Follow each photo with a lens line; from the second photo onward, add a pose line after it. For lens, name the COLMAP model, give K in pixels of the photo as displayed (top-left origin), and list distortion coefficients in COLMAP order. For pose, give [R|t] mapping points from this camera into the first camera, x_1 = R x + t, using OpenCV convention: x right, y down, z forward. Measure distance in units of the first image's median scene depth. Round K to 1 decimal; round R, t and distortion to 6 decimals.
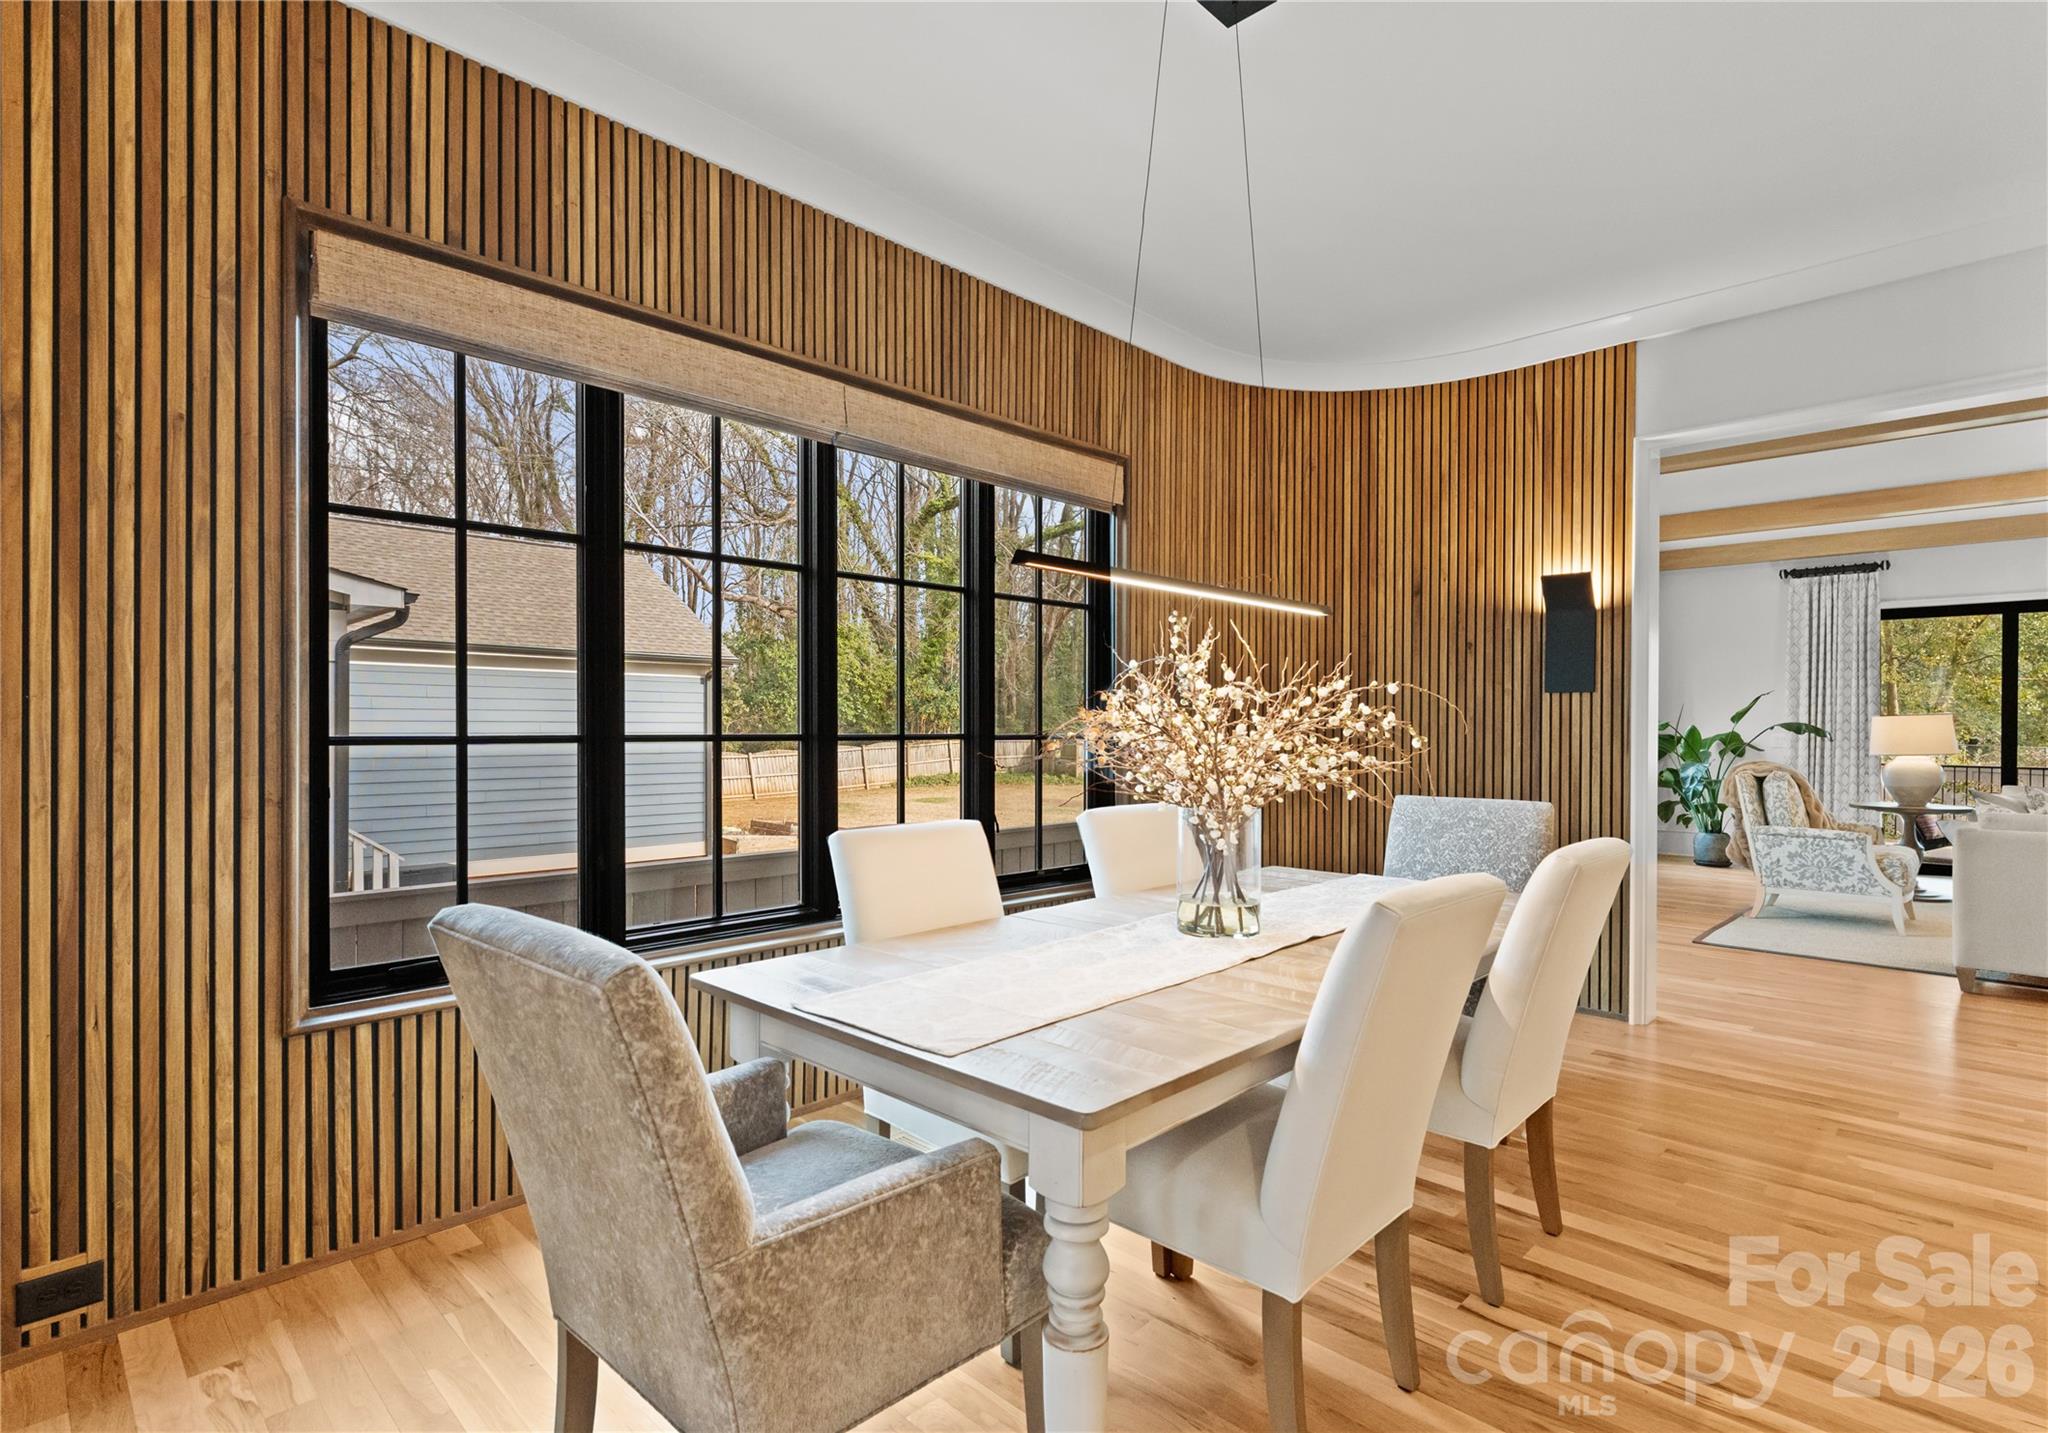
lens RADIAL K [[1020.9, 0, 1024.3], [0, 1020.9, 725.8], [0, 0, 1]] dist [-0.000513, -0.000124]
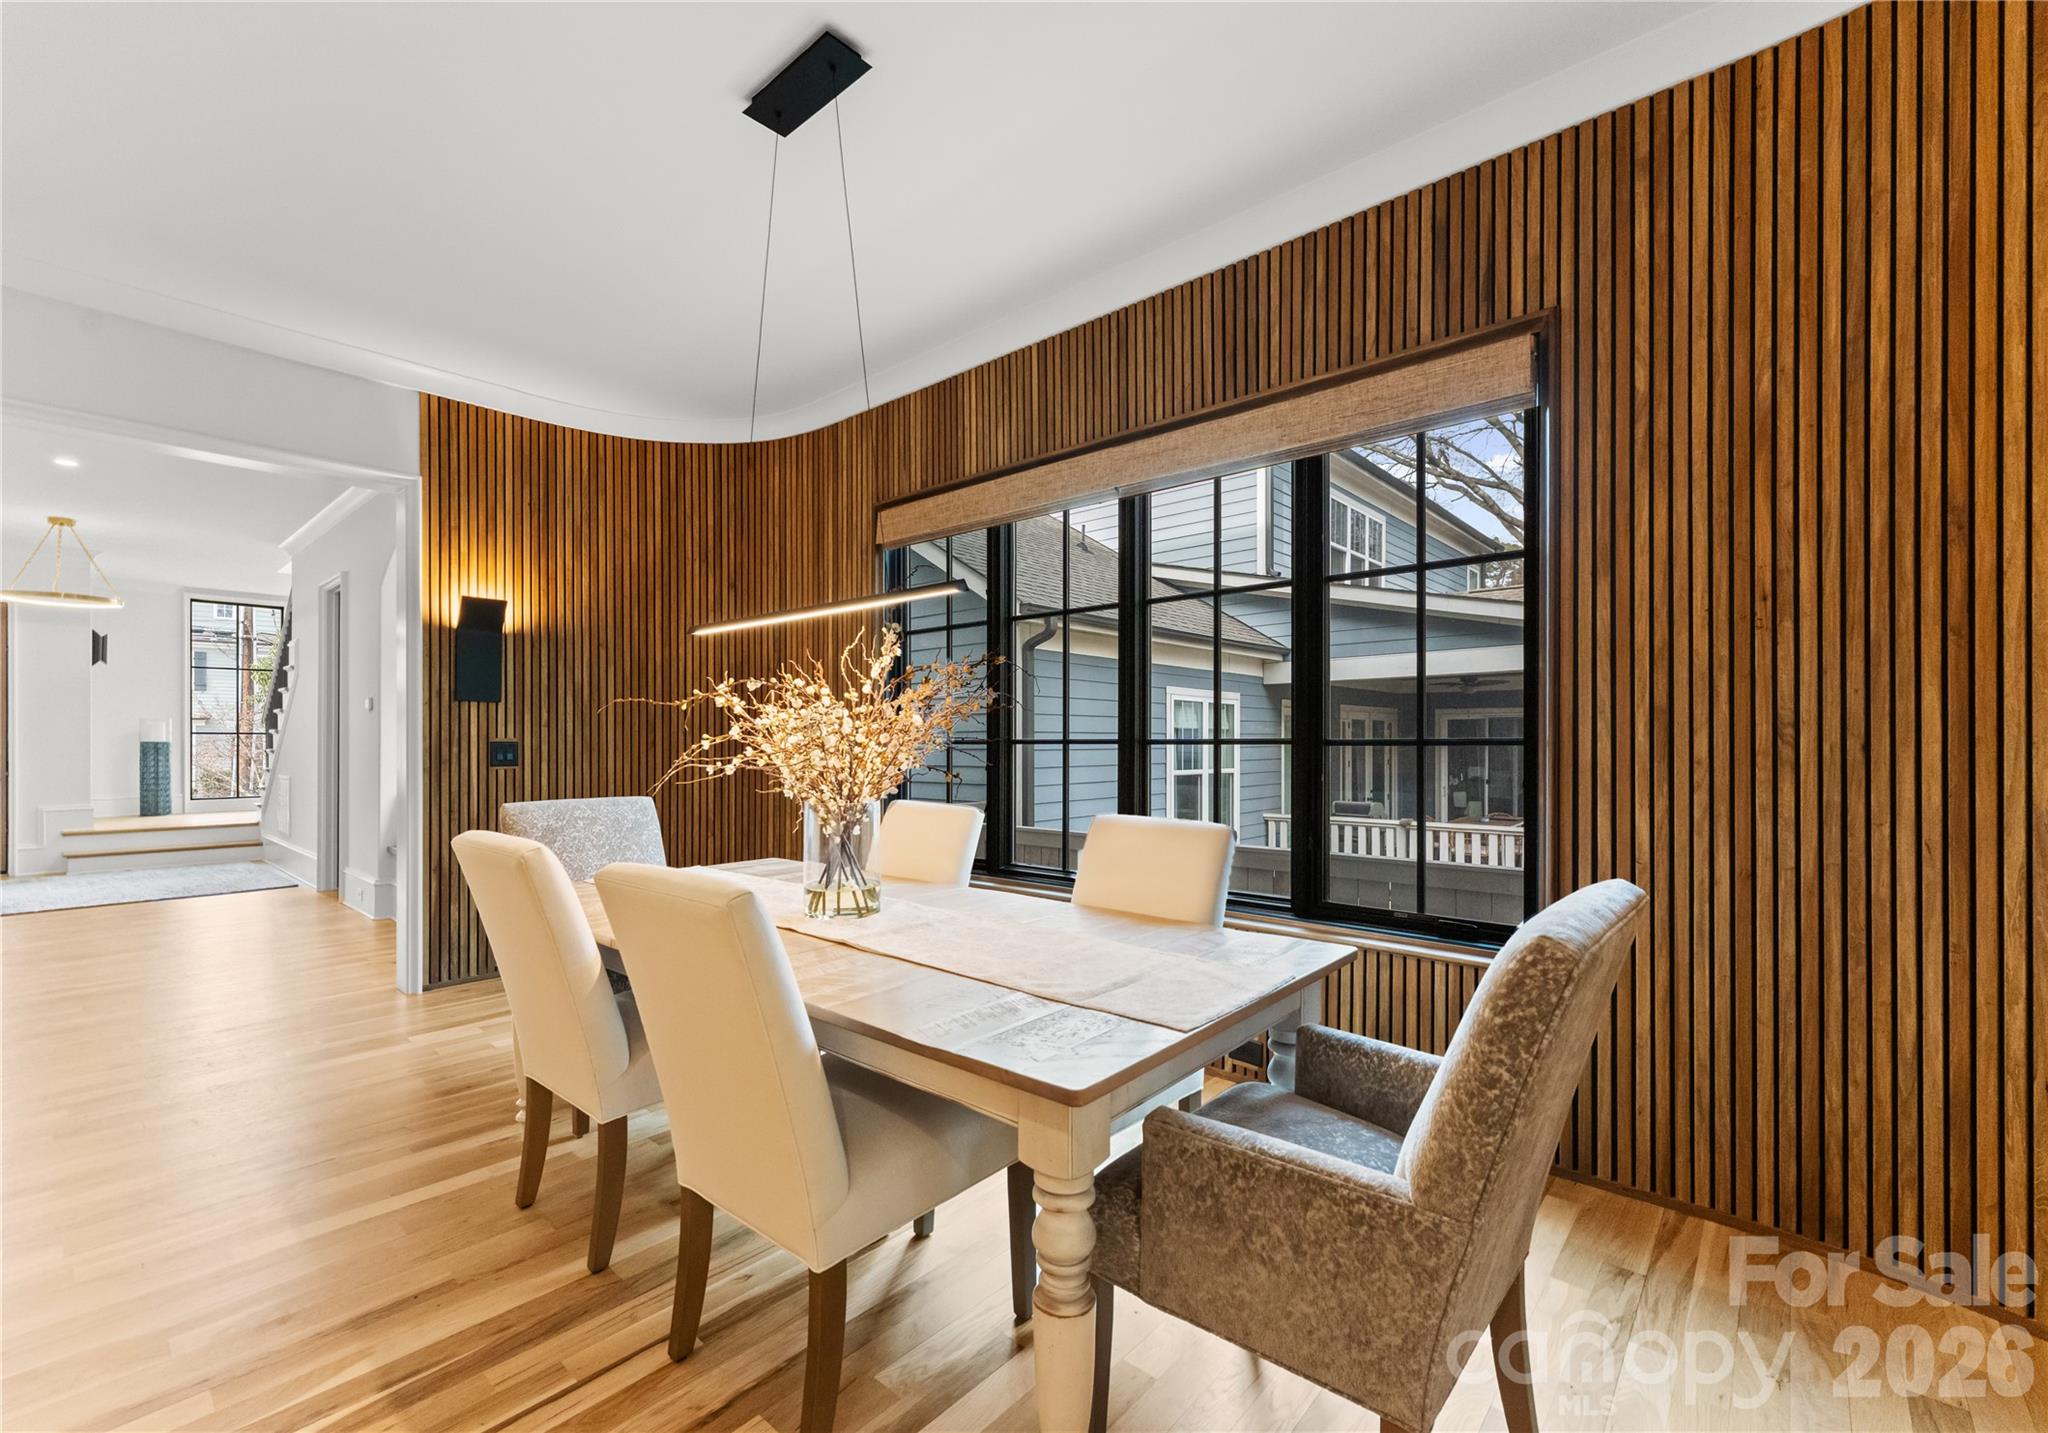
lens RADIAL K [[864.0, 0, 1028.8], [0, 864.0, 736.9], [0, 0, 1]] dist [0.002778, 0.000085]
pose [[0.054177, -0.006865, -0.998508, 0.585886], [0.002467, 0.999974, -0.006742, 0.009343], [0.998528, -0.002098, 0.054192, 0.591365]]
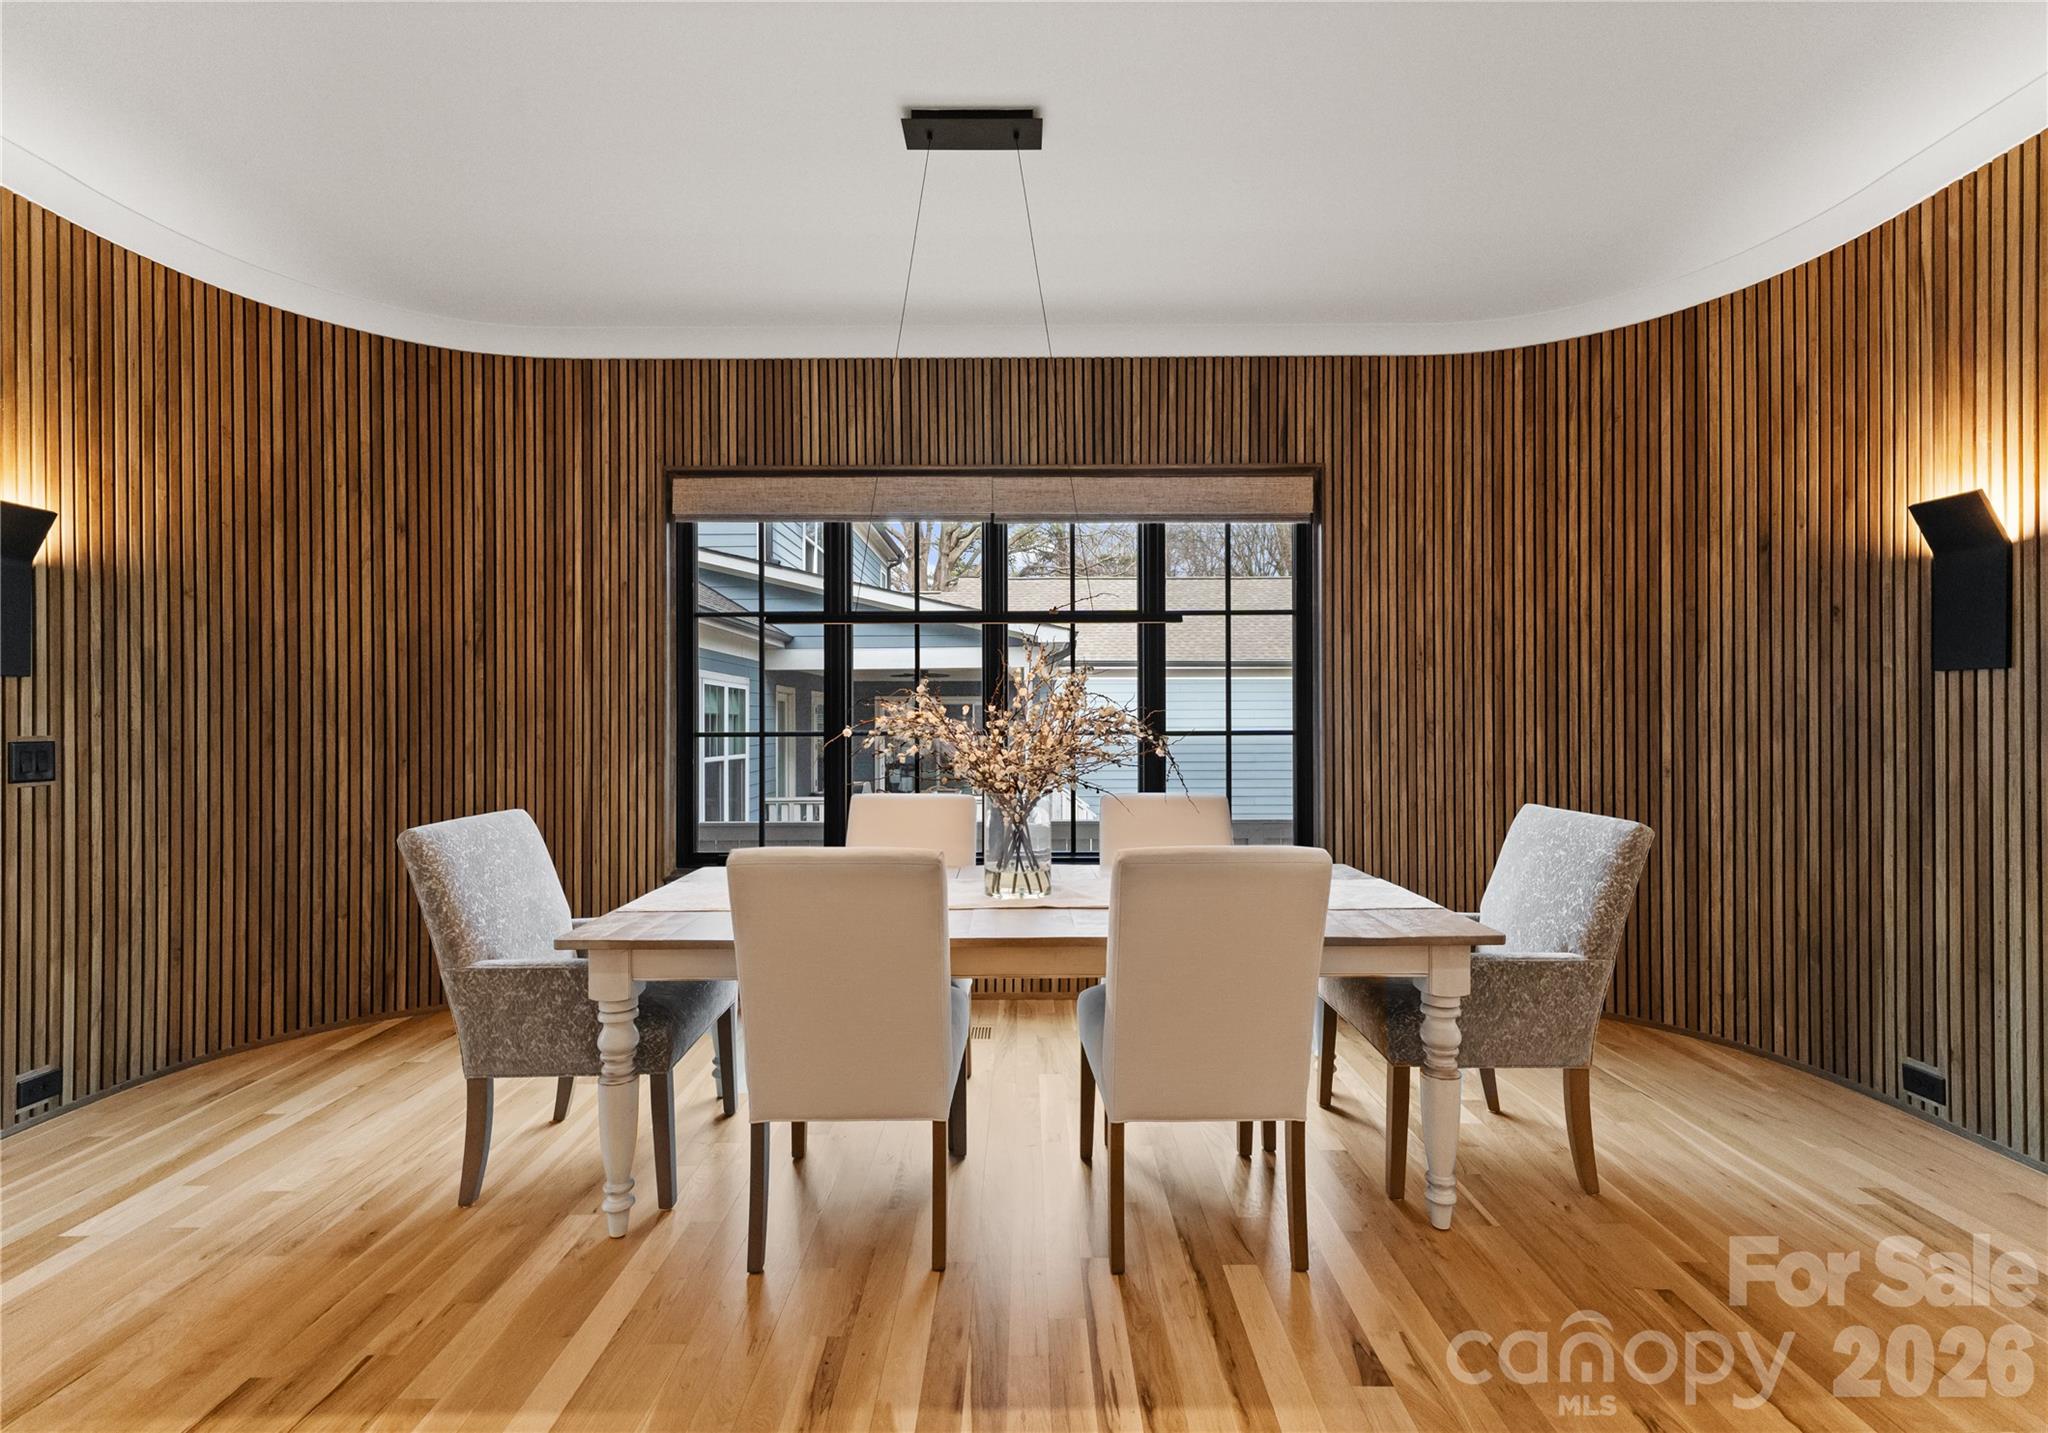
lens RADIAL K [[880.8, 0, 1024.0], [0, 880.8, 716.5], [0, 0, 1]] dist [0.008148, -0.000263]
pose [[0.699258, -0.008745, -0.714816, 0.494617], [0.006584, 0.999962, -0.005793, -0.002383], [0.714839, -0.000655, 0.699288, 0.135033]]
